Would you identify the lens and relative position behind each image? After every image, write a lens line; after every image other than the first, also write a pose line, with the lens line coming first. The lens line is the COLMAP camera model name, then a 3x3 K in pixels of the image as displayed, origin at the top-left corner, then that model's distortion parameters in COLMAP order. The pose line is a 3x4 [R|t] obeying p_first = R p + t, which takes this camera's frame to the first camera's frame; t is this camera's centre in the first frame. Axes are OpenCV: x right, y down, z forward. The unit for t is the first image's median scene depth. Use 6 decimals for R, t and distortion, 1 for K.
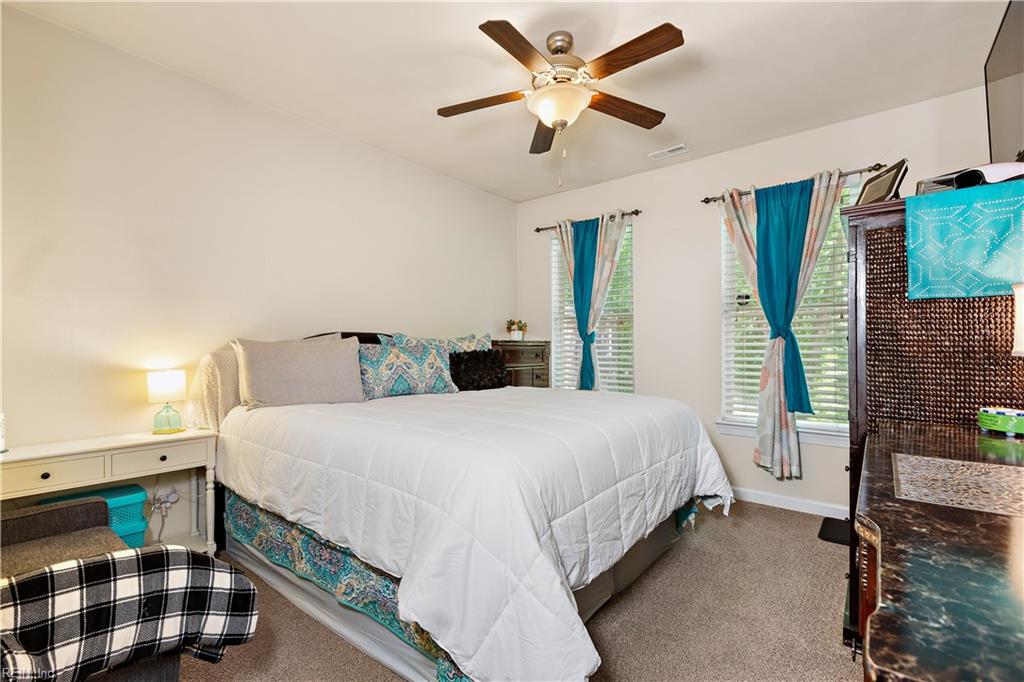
lens RADIAL K [[452.2, 0, 512.0], [0, 452.2, 341.0], [0, 0, 1]] dist [-0.000239, 0.000013]
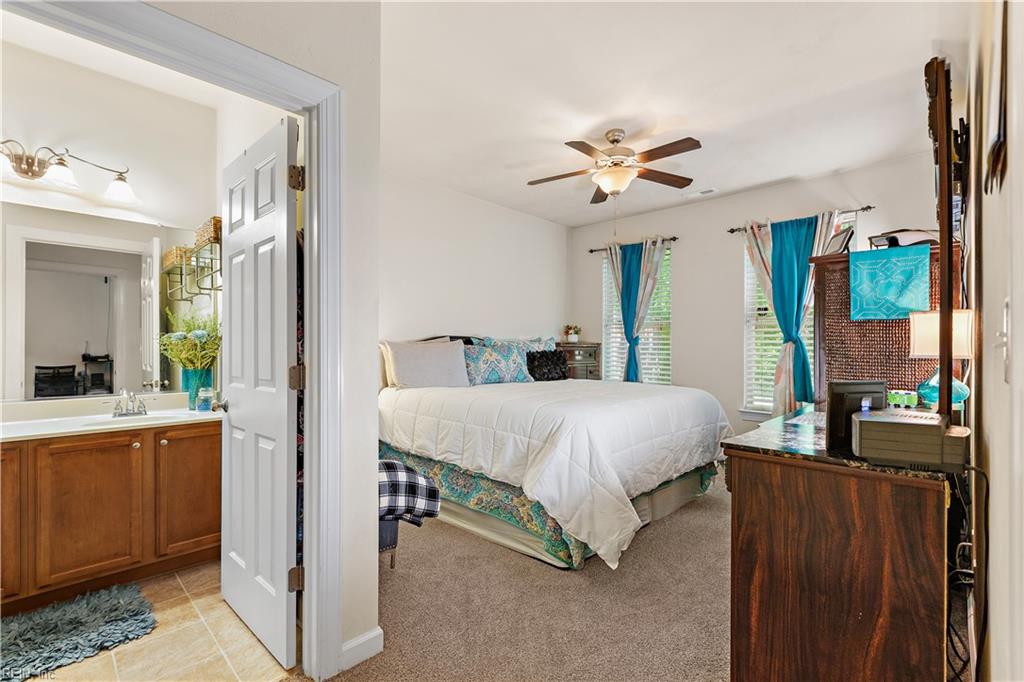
lens RADIAL K [[452.2, 0, 512.0], [0, 452.2, 341.0], [0, 0, 1]] dist [-0.000239, 0.000013]
pose [[0.995812, 0.006633, -0.091183, -0.058200], [-0.006483, 0.999977, 0.001944, -0.008519], [0.091193, -0.001345, 0.995832, -0.307731]]
